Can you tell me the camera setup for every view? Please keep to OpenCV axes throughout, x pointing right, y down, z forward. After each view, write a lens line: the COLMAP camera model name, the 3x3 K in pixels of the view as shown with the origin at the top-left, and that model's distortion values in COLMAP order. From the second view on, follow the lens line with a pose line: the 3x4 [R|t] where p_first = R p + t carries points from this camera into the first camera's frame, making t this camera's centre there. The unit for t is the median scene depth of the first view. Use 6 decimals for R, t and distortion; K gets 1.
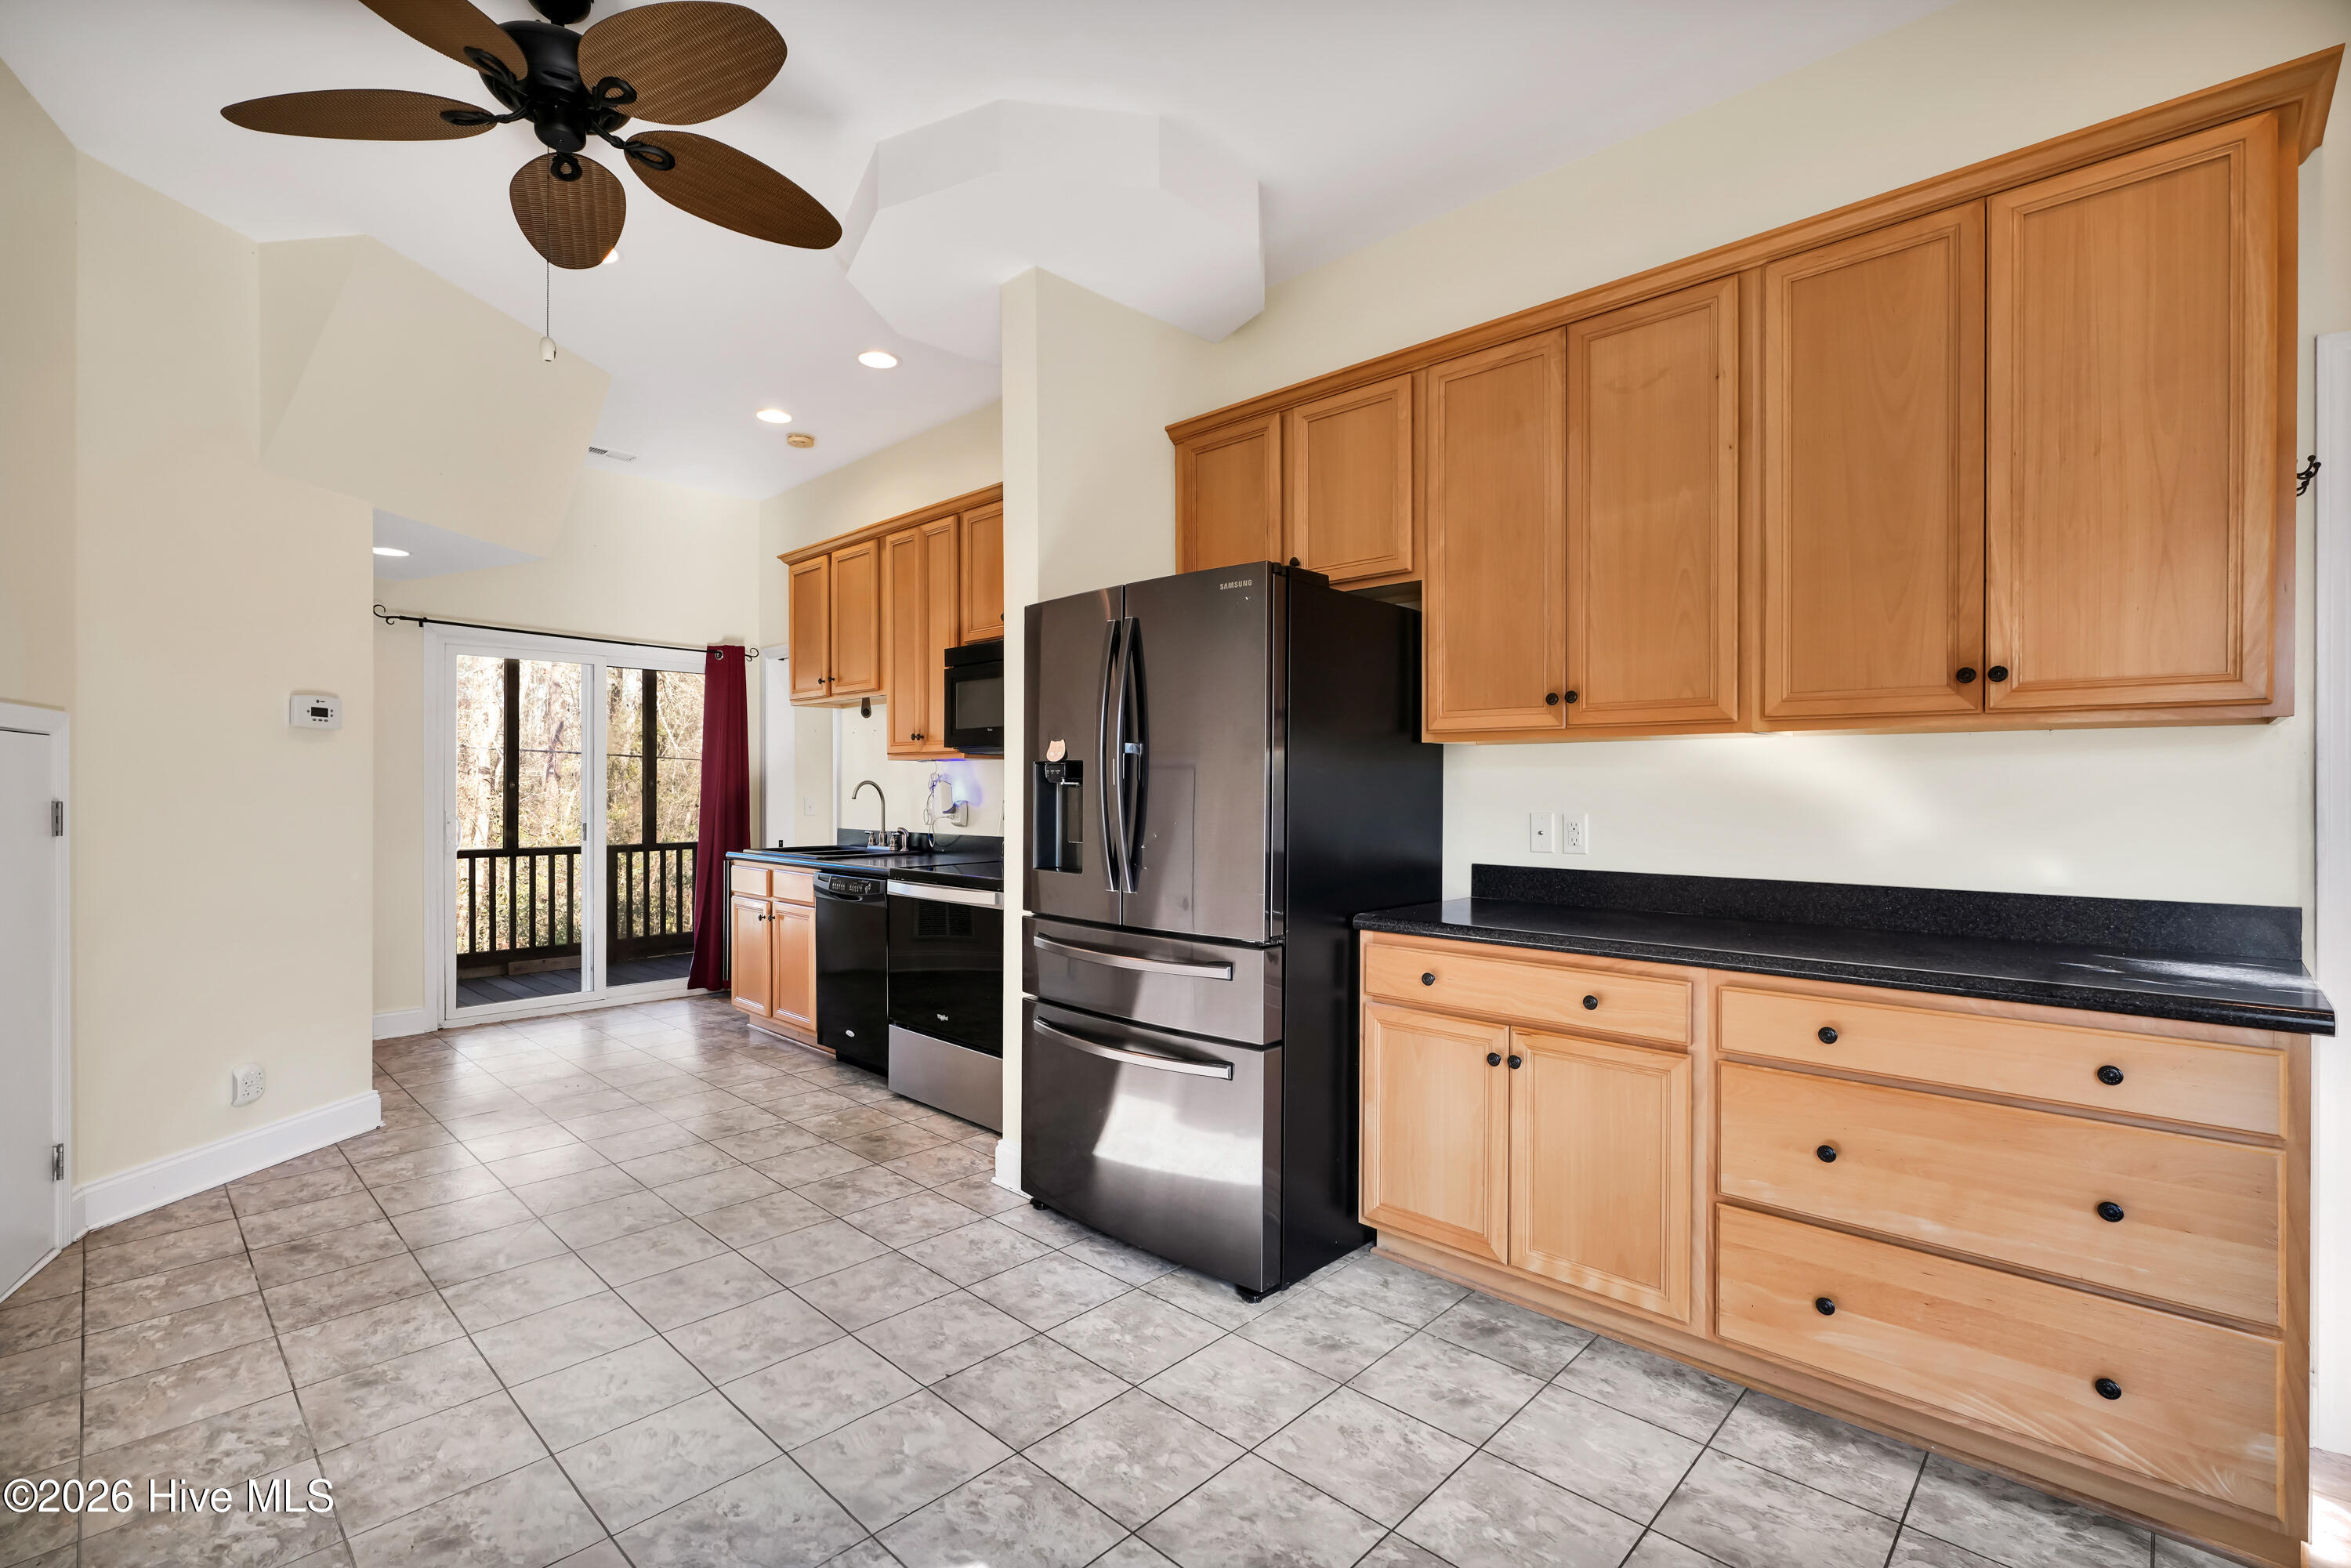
lens RADIAL K [[1057.8, 0, 1161.6], [0, 1057.8, 799.8], [0, 0, 1]] dist [-0.004201, 0.000317]
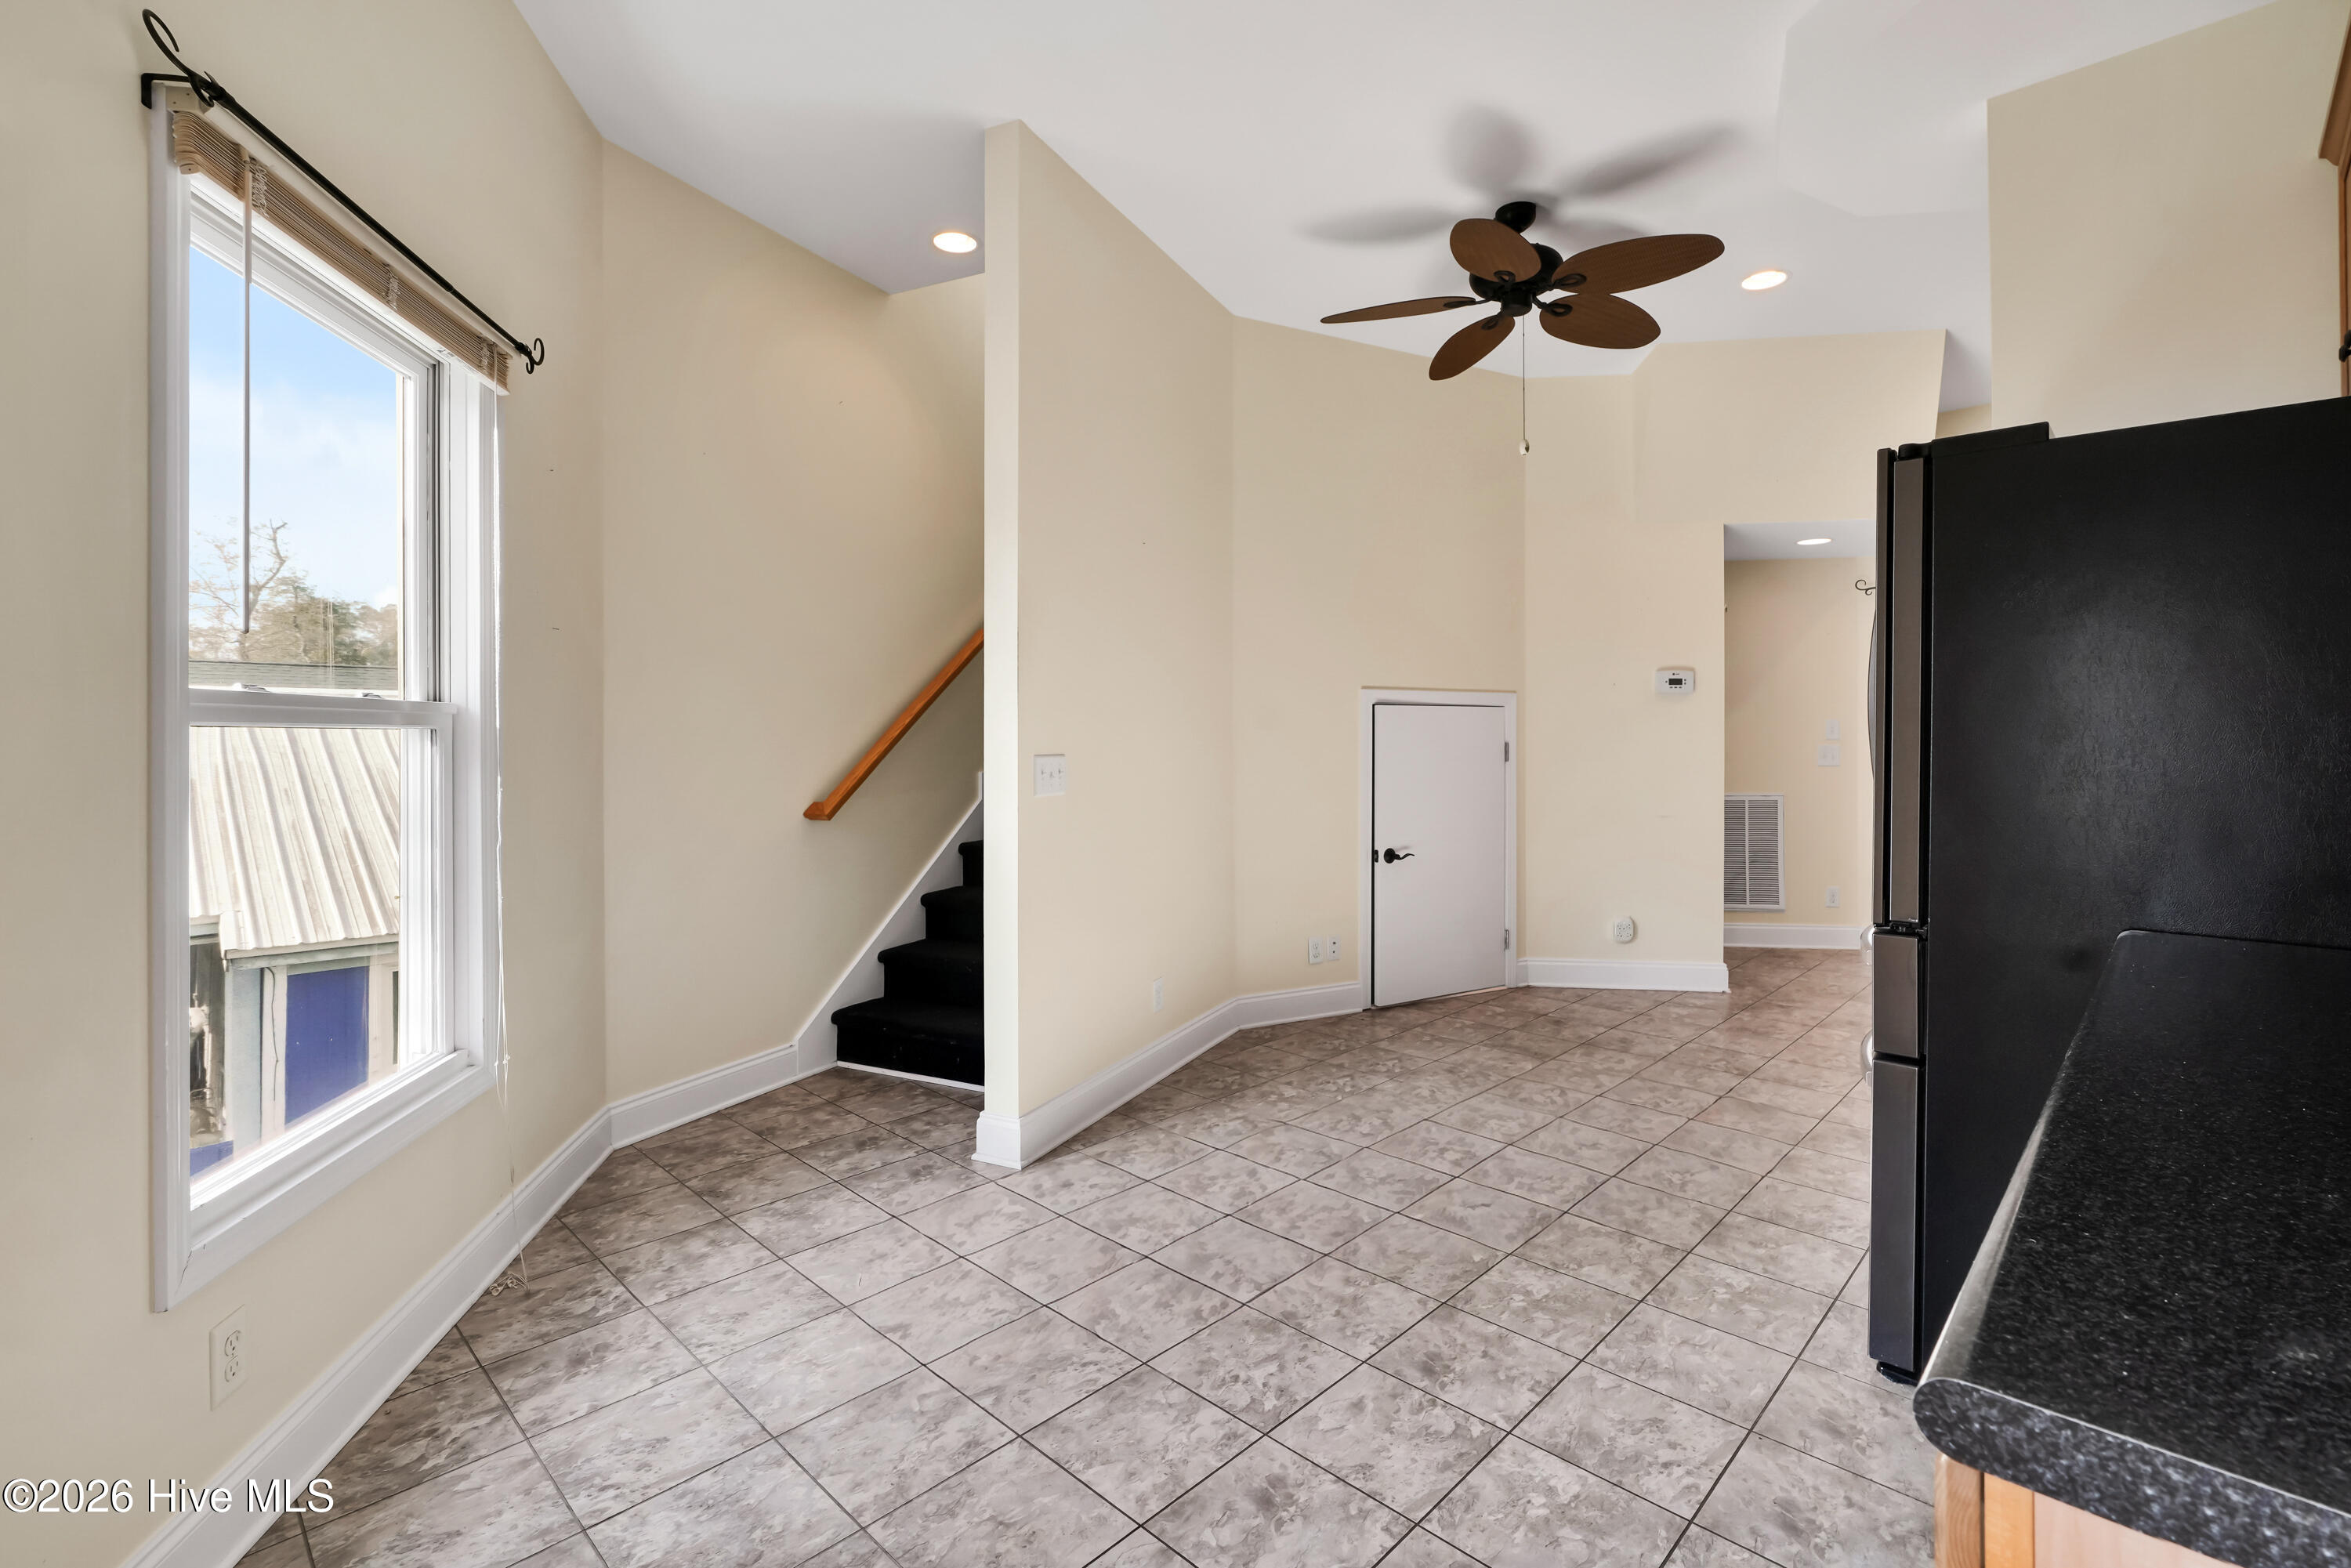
lens RADIAL K [[1057.8, 0, 1153.5], [0, 1057.8, 738.6], [0, 0, 1]] dist [-0.004201, 0.000317]
pose [[-0.017374, 0.000083, -0.999849, 0.655061], [-0.010103, 0.999949, 0.000258, -0.000053], [0.999798, 0.010106, -0.017372, 0.334882]]
